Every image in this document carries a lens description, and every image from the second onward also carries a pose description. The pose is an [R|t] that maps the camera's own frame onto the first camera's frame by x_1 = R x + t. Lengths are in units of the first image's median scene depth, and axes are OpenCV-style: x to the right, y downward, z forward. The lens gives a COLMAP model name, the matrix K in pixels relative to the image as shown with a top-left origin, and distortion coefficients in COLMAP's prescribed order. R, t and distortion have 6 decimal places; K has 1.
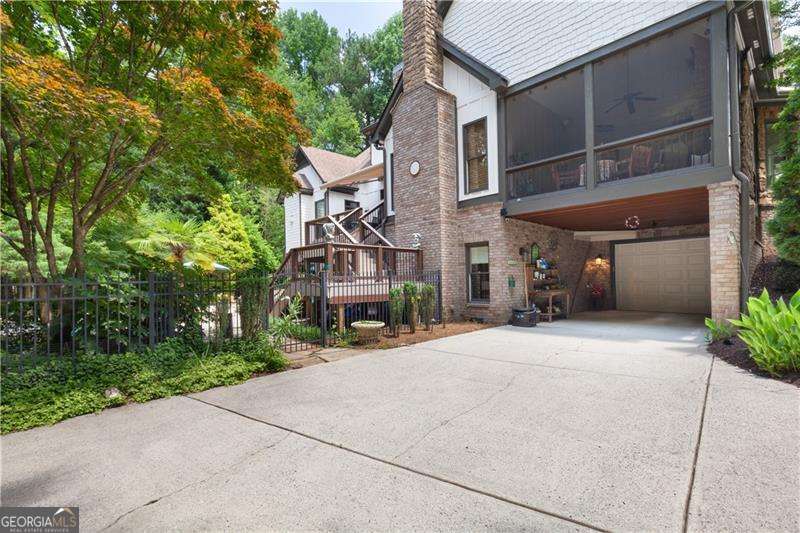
lens RADIAL K [[359.3, 0, 400.0], [0, 359.3, 273.2], [0, 0, 1]] dist [0.000411, 0.000062]
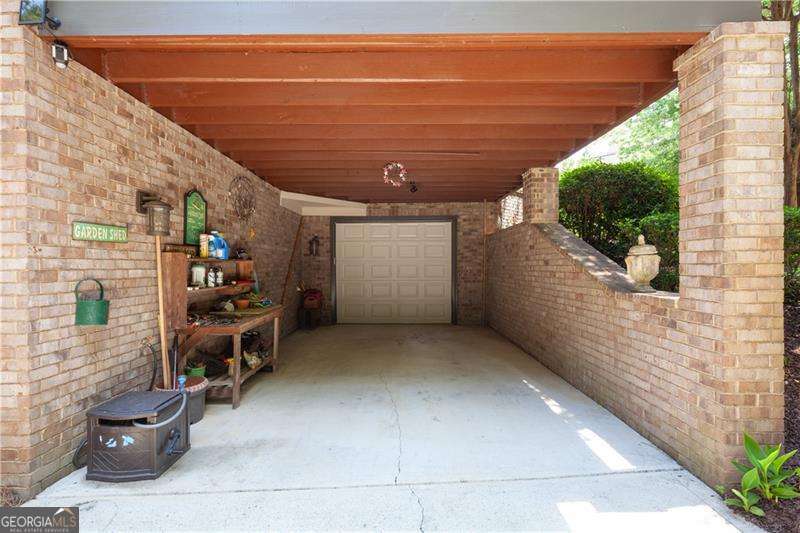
lens RADIAL K [[359.3, 0, 400.0], [0, 359.3, 273.2], [0, 0, 1]] dist [0.000411, 0.000062]
pose [[0.672980, -0.005731, 0.739639, 0.246723], [-0.018862, 0.999512, 0.024906, -0.010348], [-0.739421, -0.030712, 0.672543, 0.601277]]
